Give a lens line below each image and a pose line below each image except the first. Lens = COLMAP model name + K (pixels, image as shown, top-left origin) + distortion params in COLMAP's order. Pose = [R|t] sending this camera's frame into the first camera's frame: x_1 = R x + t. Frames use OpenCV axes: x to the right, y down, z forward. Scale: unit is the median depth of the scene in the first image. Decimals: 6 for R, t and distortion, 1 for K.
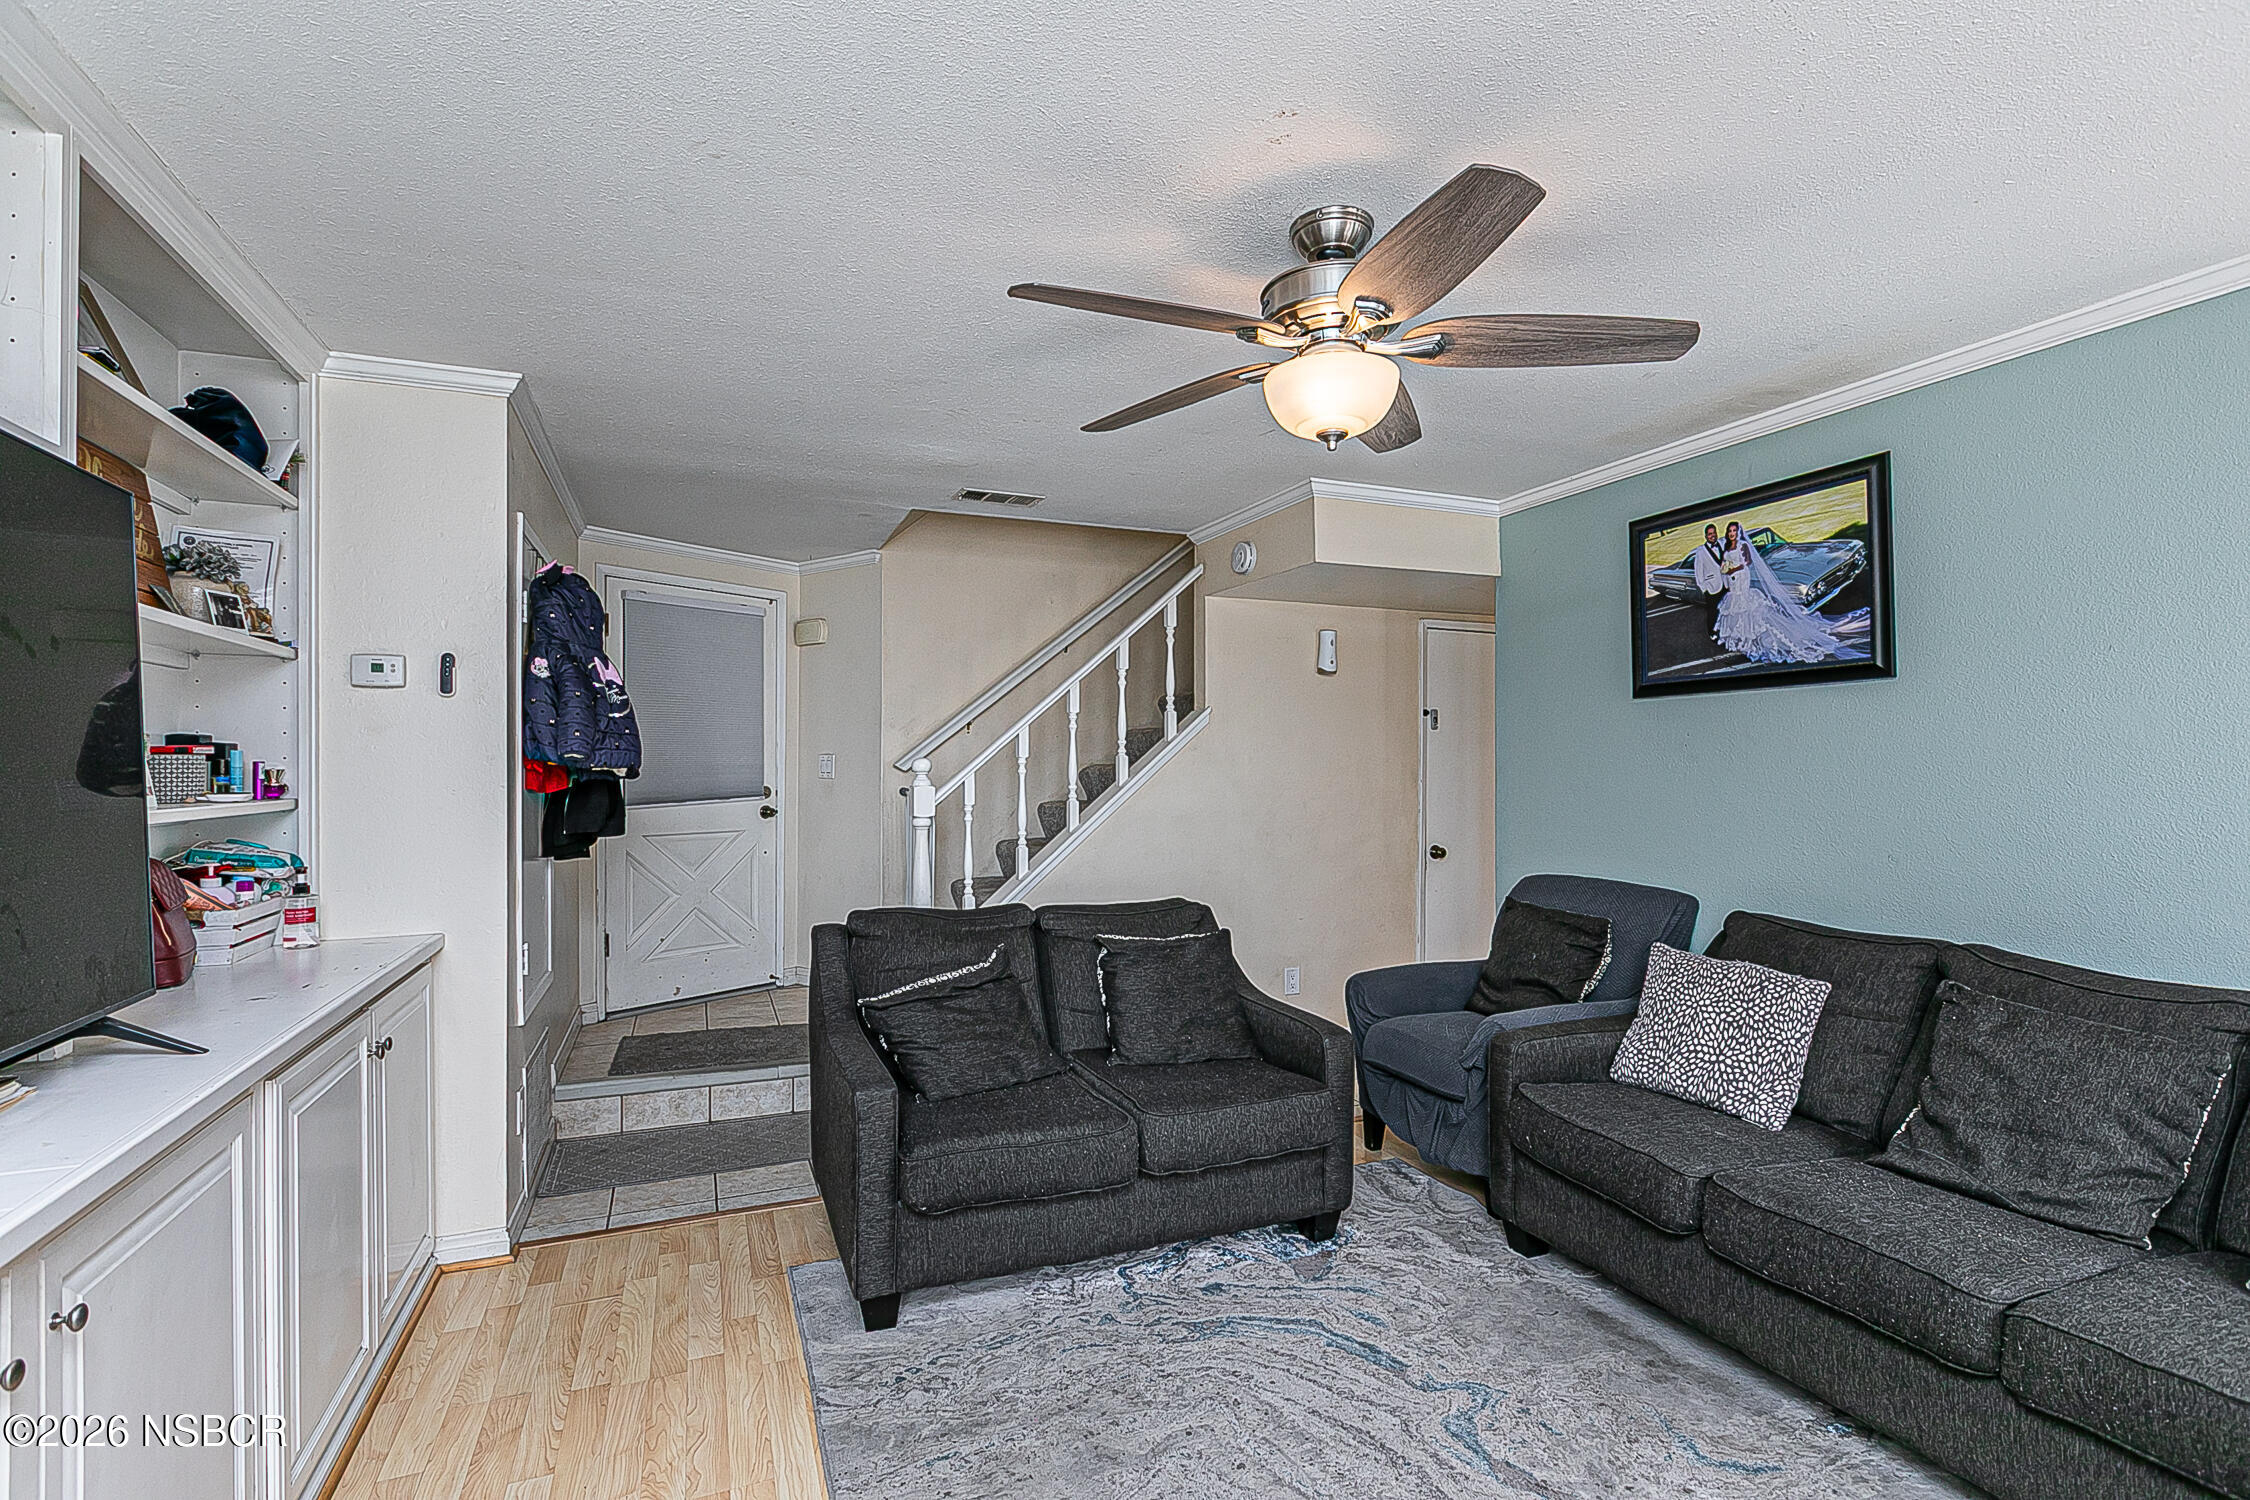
lens RADIAL K [[1029.6, 0, 1116.8], [0, 1029.6, 756.0], [0, 0, 1]] dist [-0.009231, -0.000245]
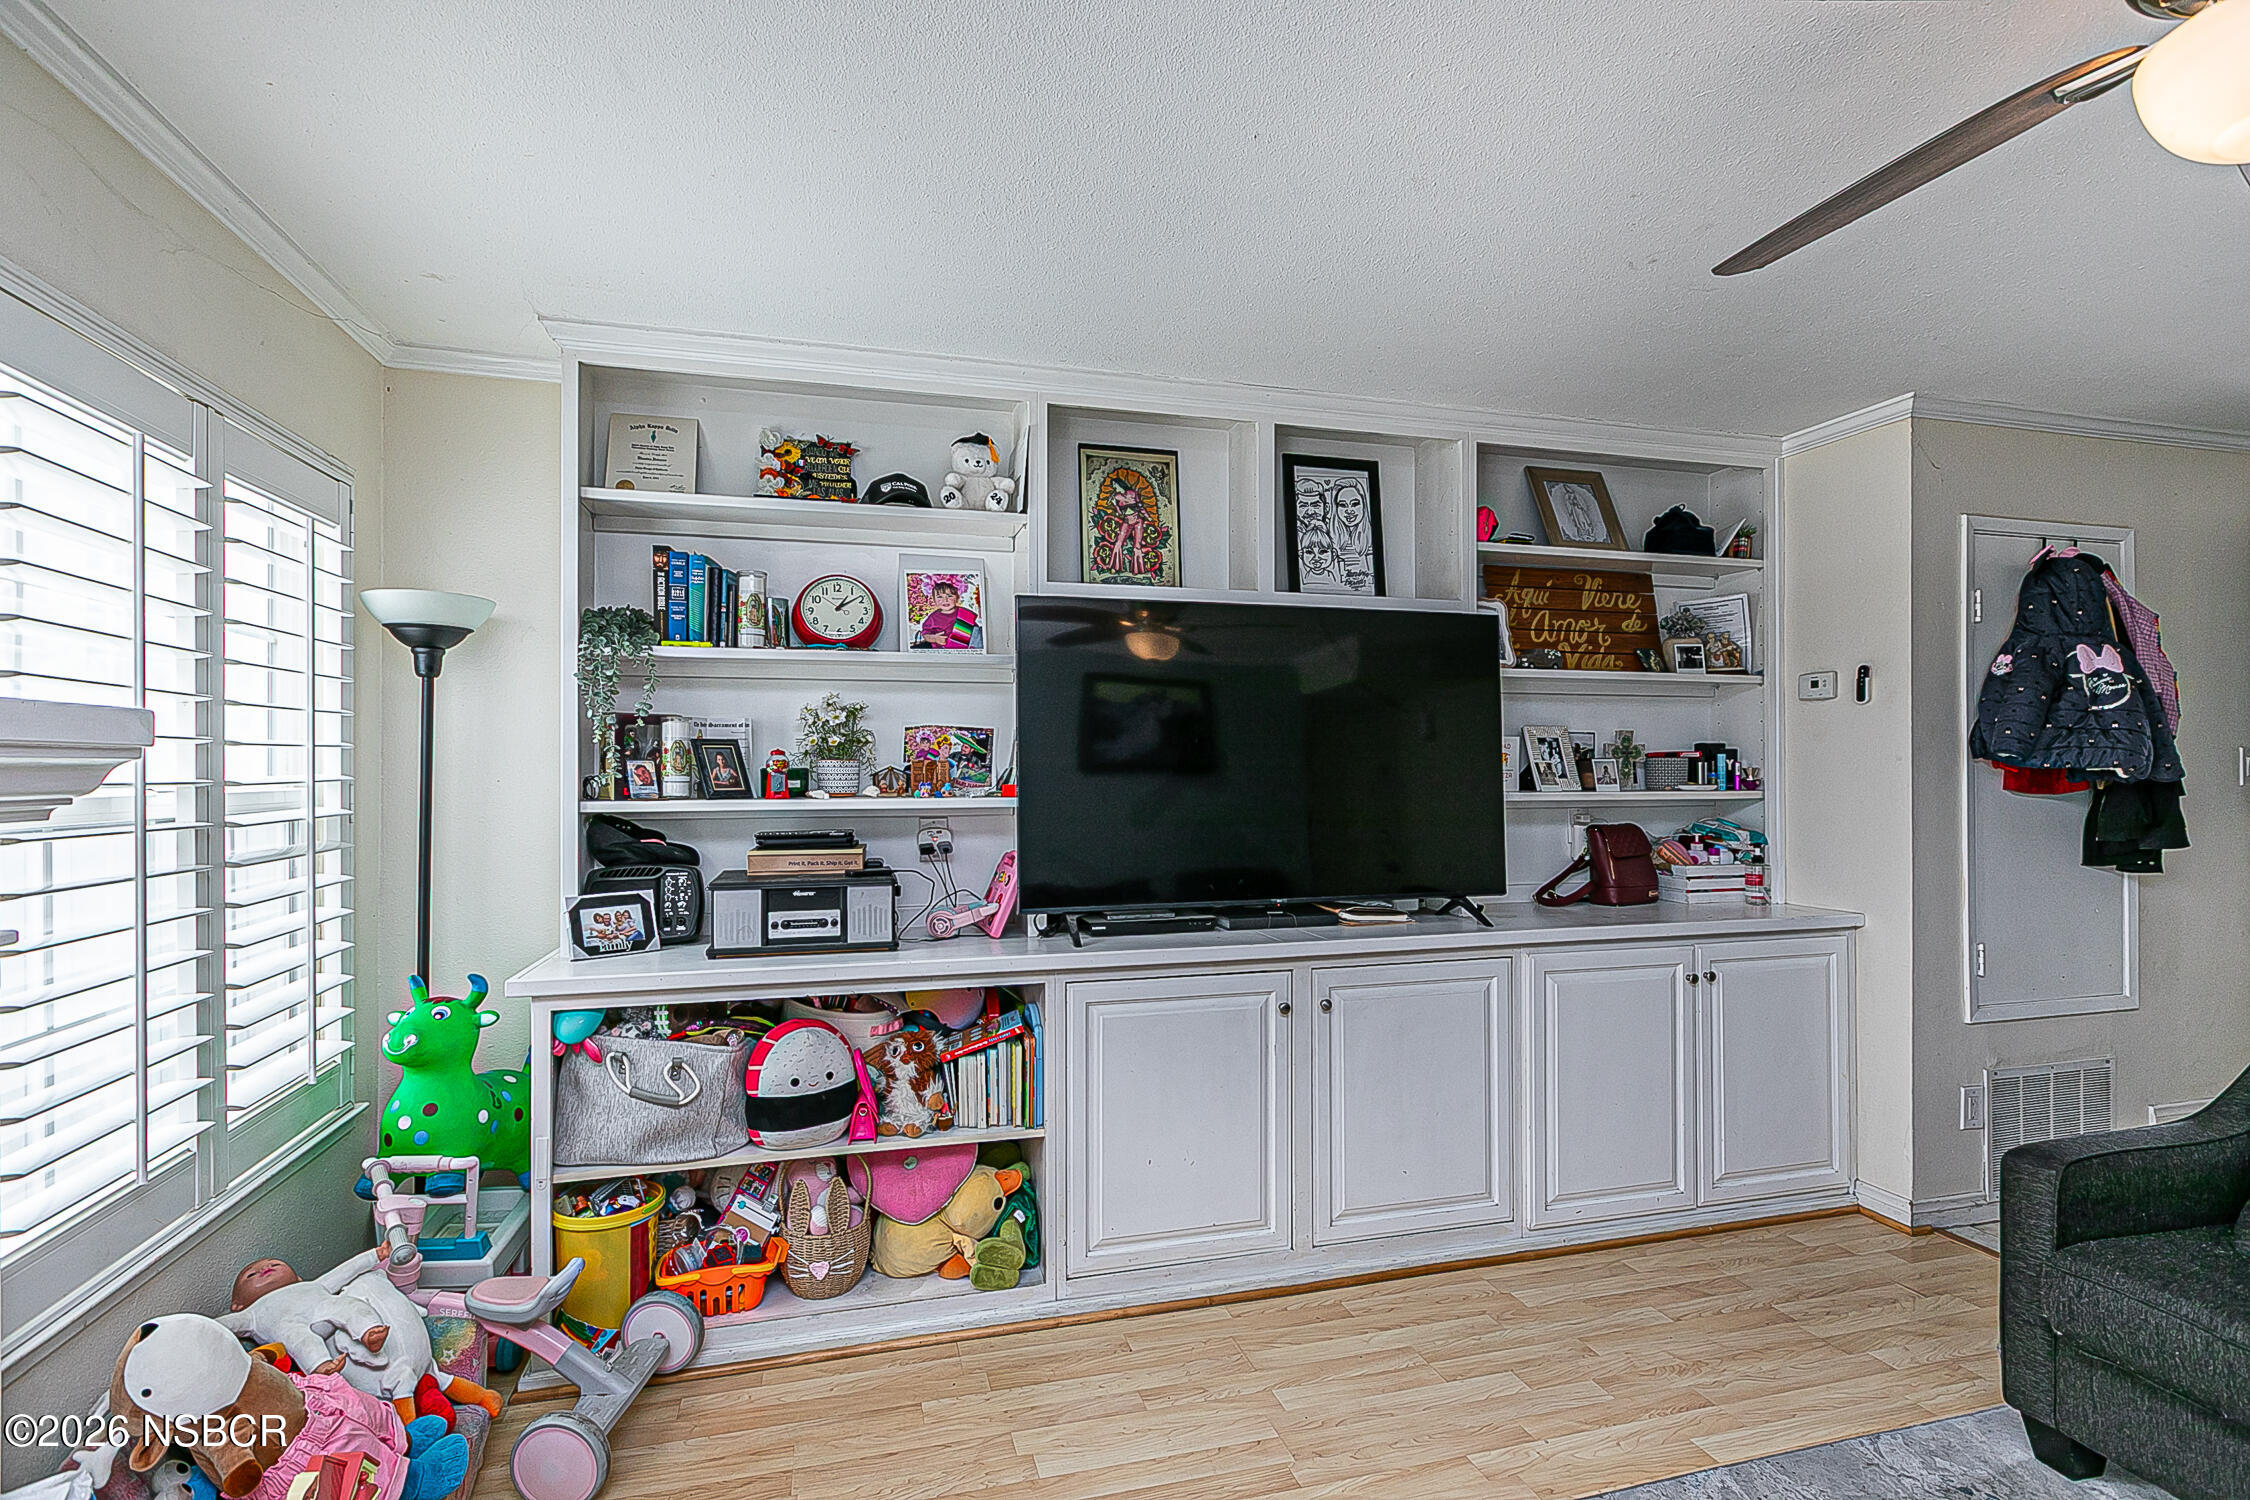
lens RADIAL K [[1029.6, 0, 1116.8], [0, 1029.6, 756.0], [0, 0, 1]] dist [-0.009231, -0.000245]
pose [[-0.131375, -0.007371, -0.991305, 0.599393], [0.004601, 0.999957, -0.008045, 0.004298], [0.991322, -0.005618, -0.131335, 0.354844]]
